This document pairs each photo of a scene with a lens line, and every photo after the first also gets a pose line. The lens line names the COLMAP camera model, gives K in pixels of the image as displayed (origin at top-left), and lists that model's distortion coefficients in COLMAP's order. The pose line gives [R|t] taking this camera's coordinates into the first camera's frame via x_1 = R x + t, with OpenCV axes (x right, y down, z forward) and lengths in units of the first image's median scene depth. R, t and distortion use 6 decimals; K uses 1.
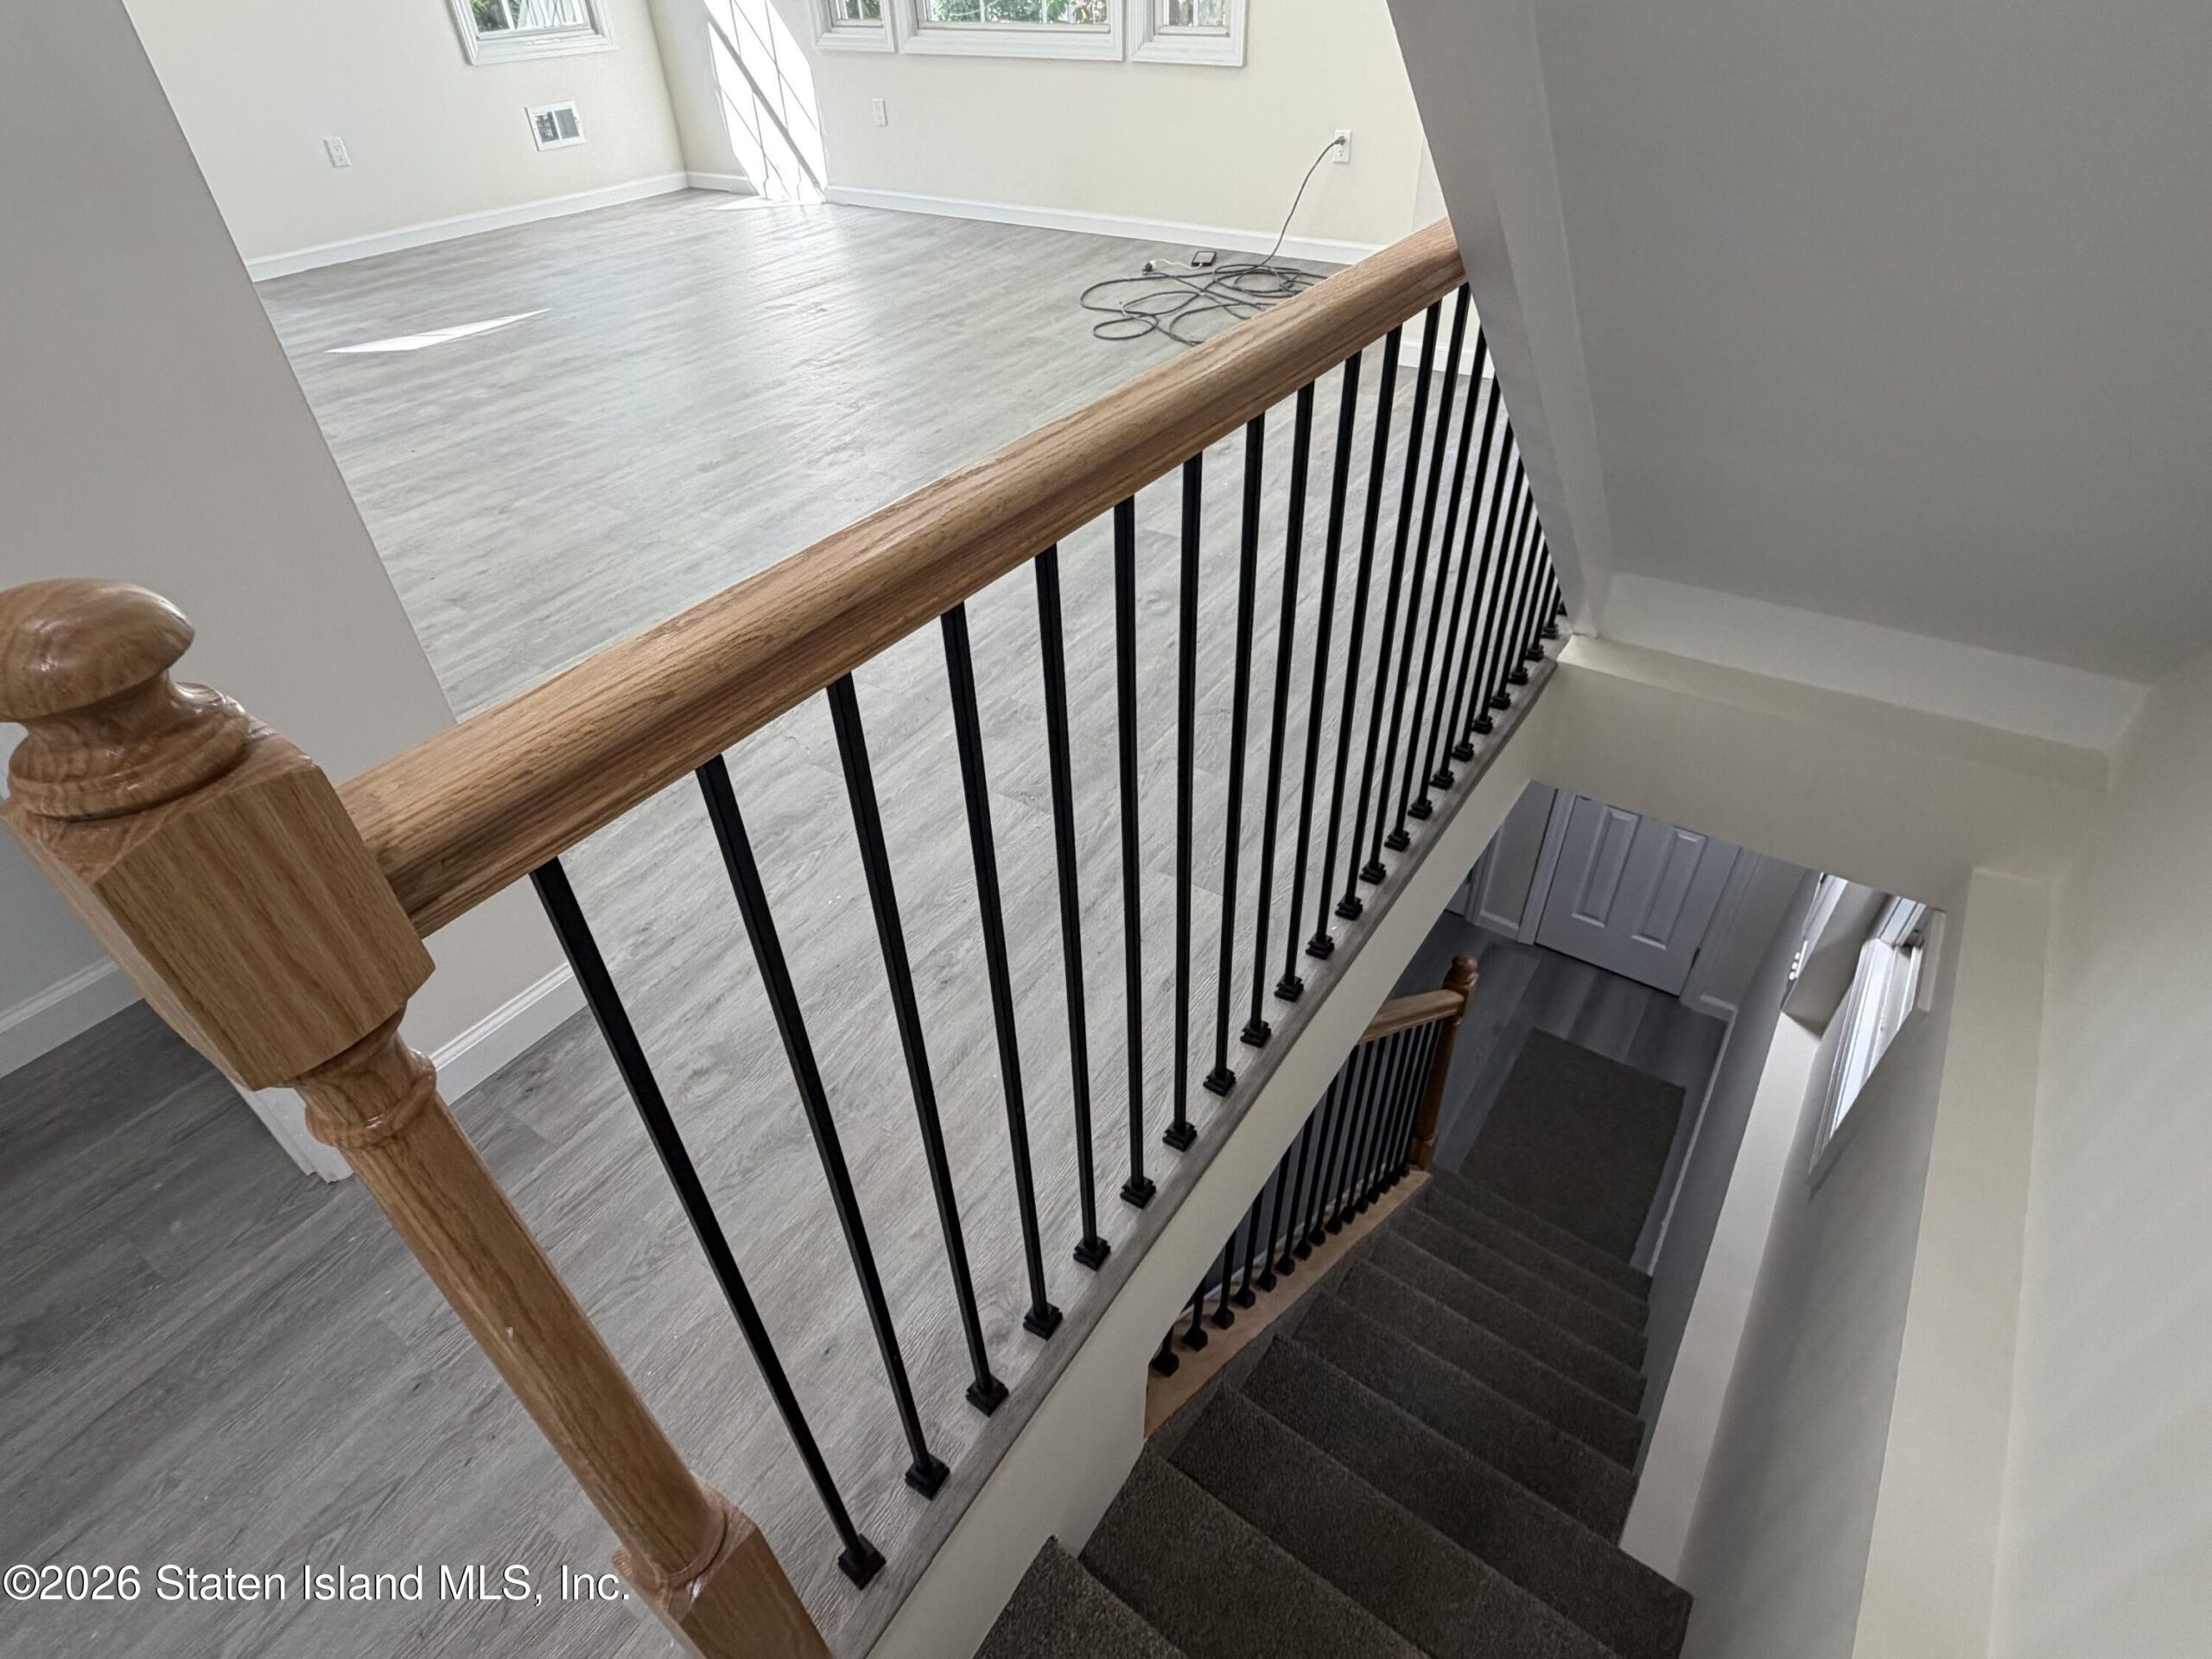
lens RADIAL K [[1140.5, 0, 1097.7], [0, 1140.5, 834.0], [0, 0, 1]] dist [-0.000432, -0.000811]
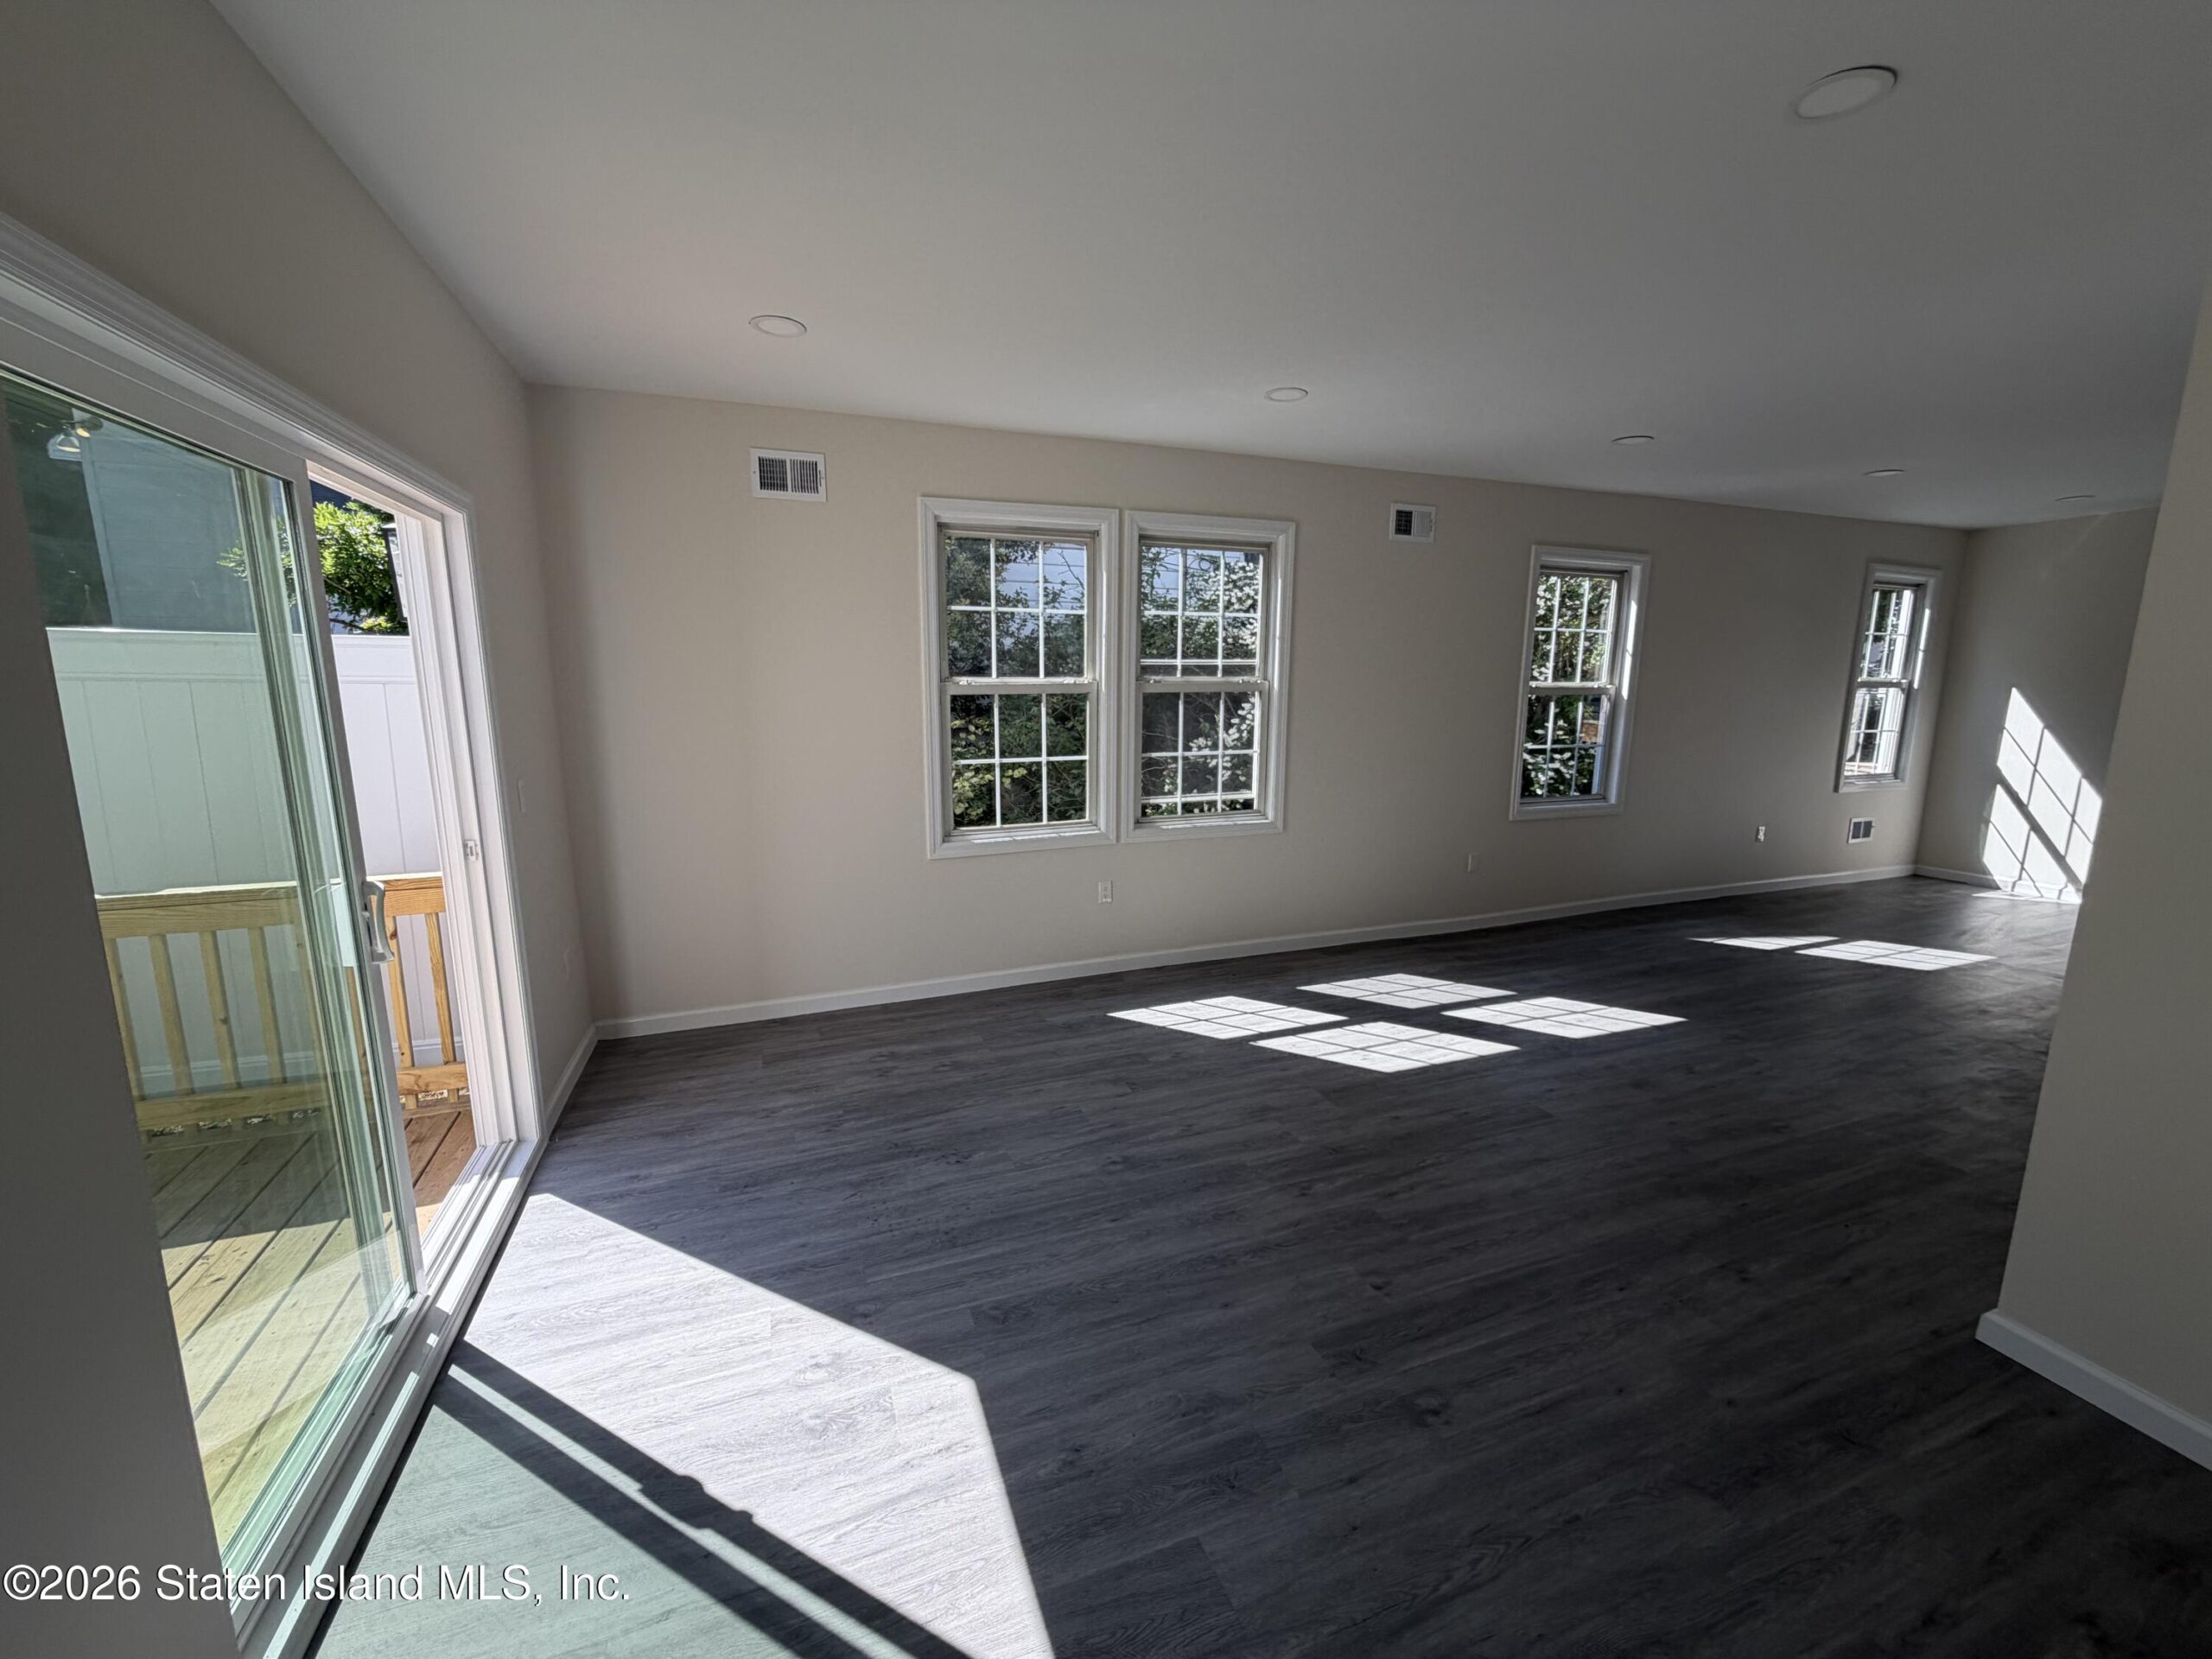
lens RADIAL K [[881.1, 0, 1098.9], [0, 881.1, 829.2], [0, 0, 1]] dist [-0.000048, -0.000268]
pose [[0.821717, 0.132002, -0.554398, -1.258891], [-0.382615, 0.848745, -0.365017, 0.293361], [0.422360, 0.512062, 0.747934, -0.458475]]
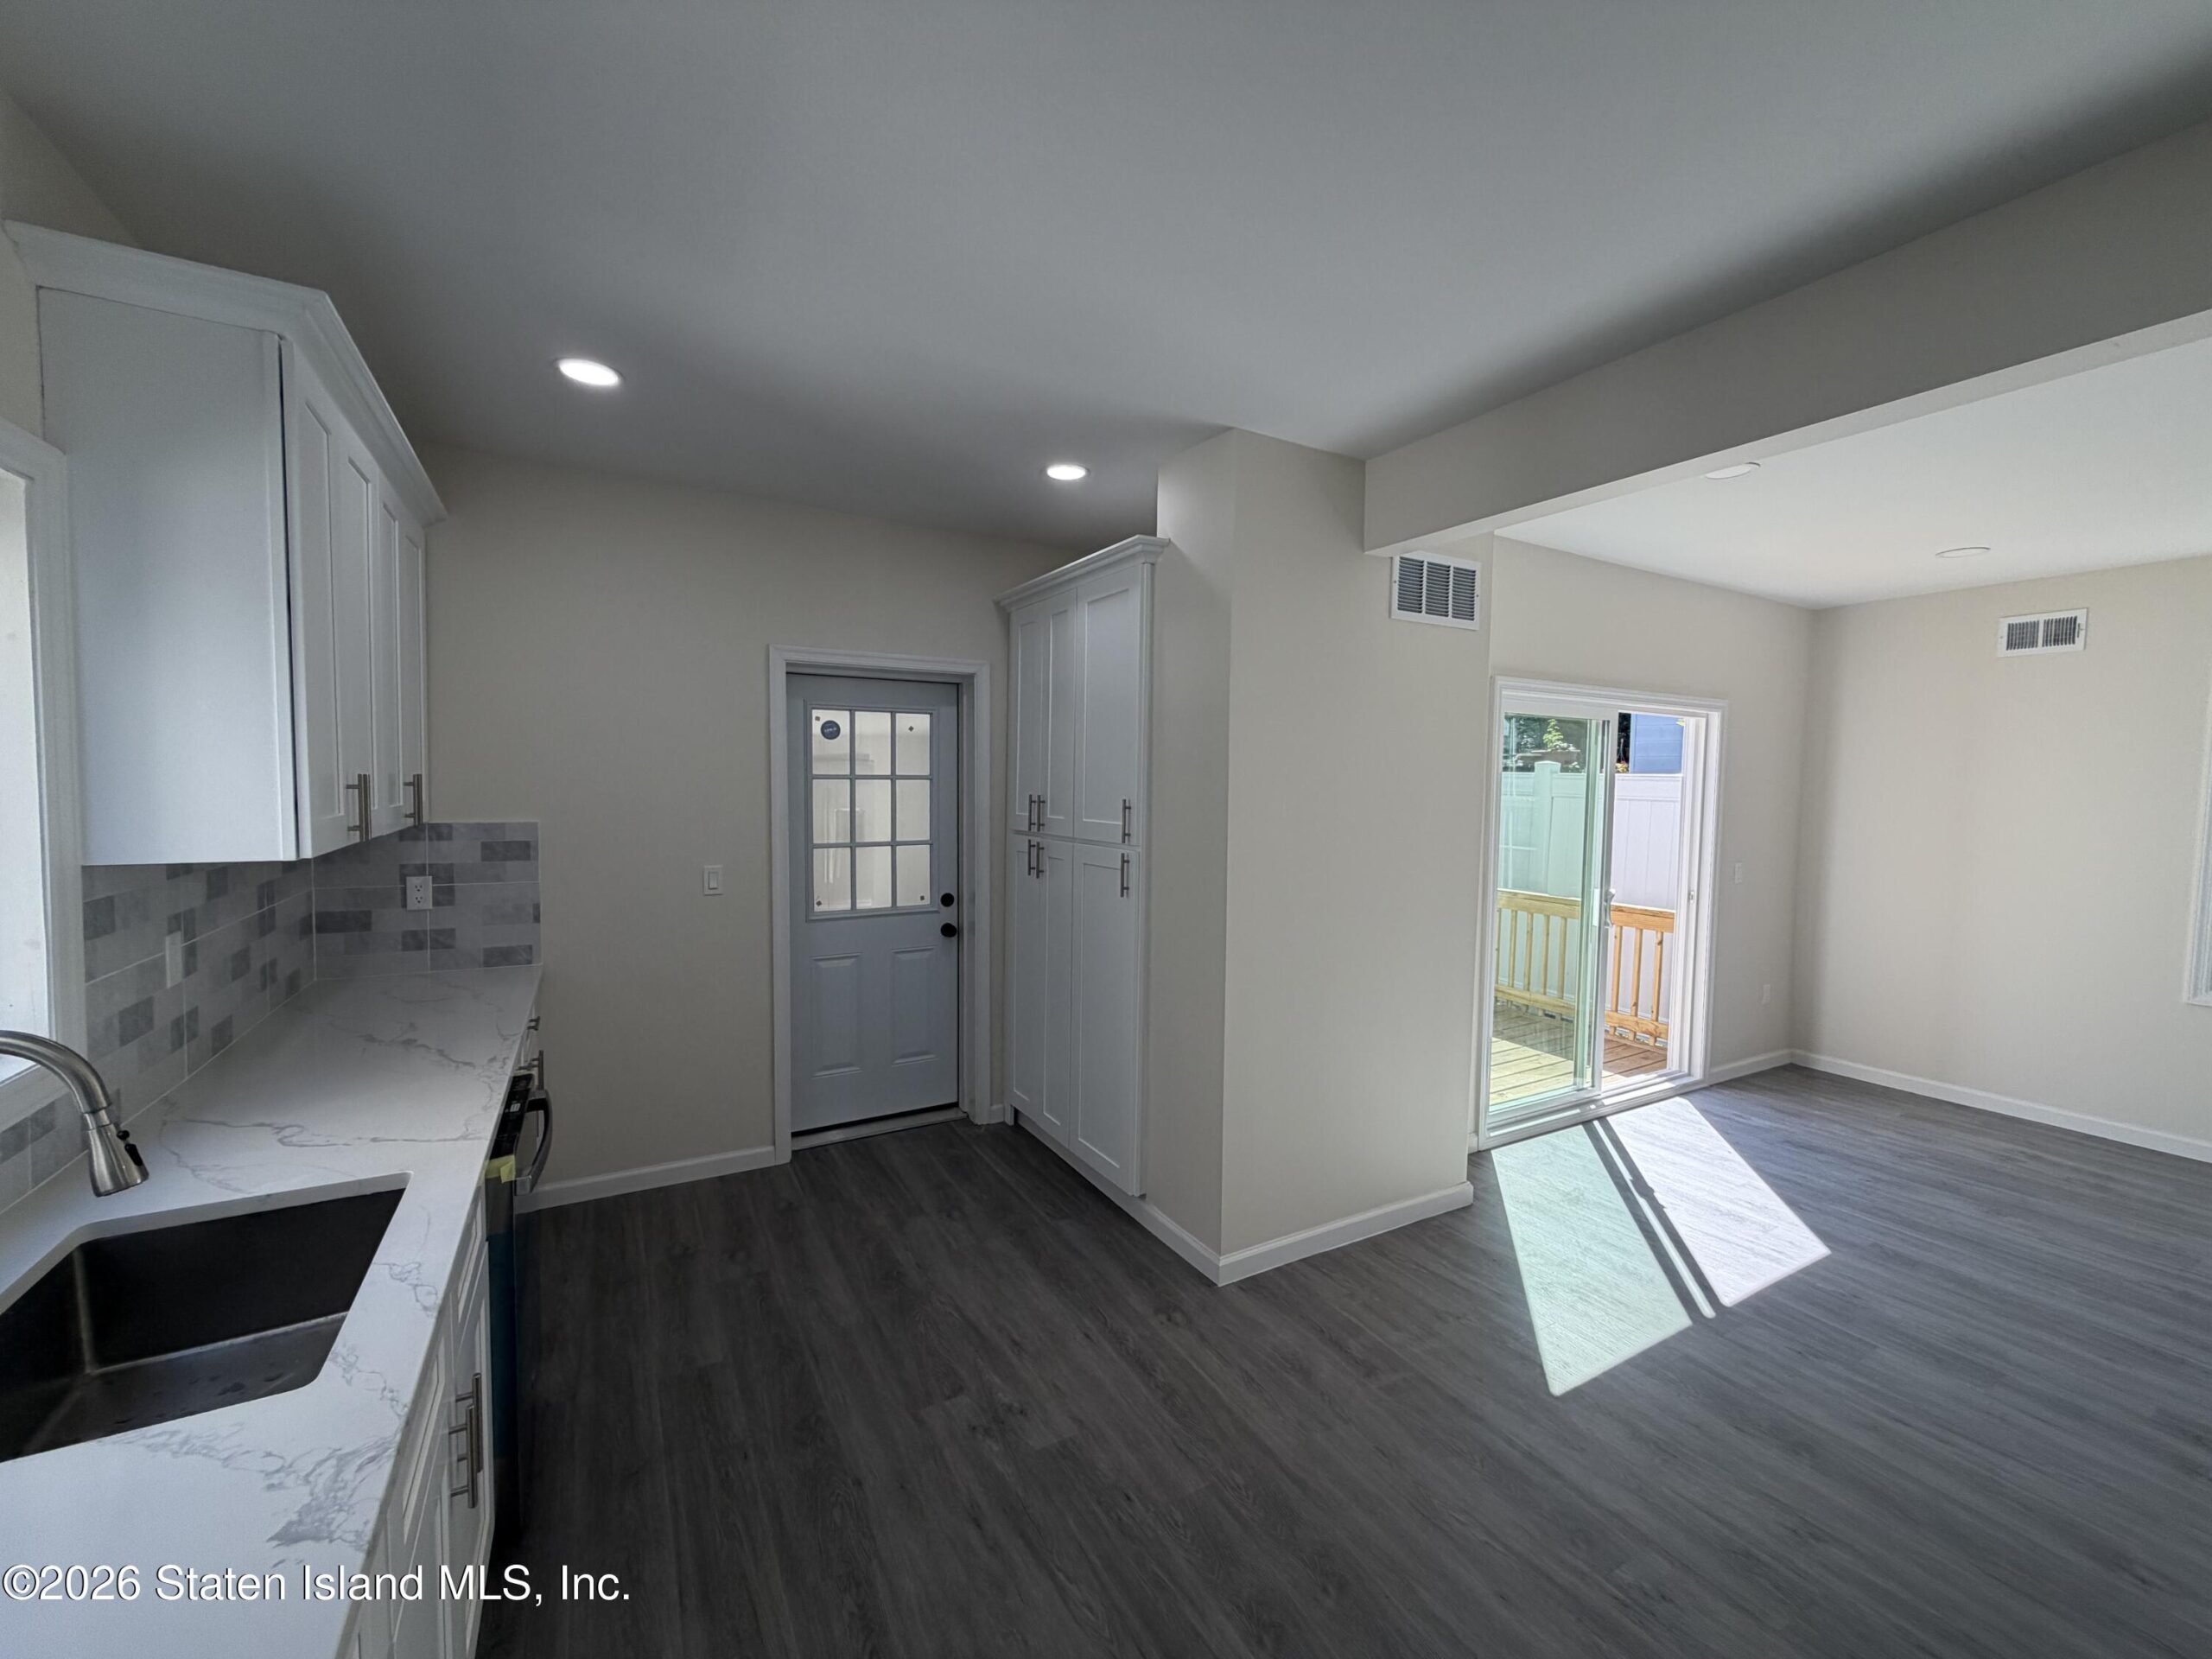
lens RADIAL K [[881.1, 0, 1098.9], [0, 881.1, 830.2], [0, 0, 1]] dist [-0.000048, -0.000268]
pose [[-0.435190, 0.076673, -0.897068, -0.436409], [-0.569926, 0.747869, 0.340407, 0.211916], [0.696989, 0.659404, -0.281767, -0.423993]]
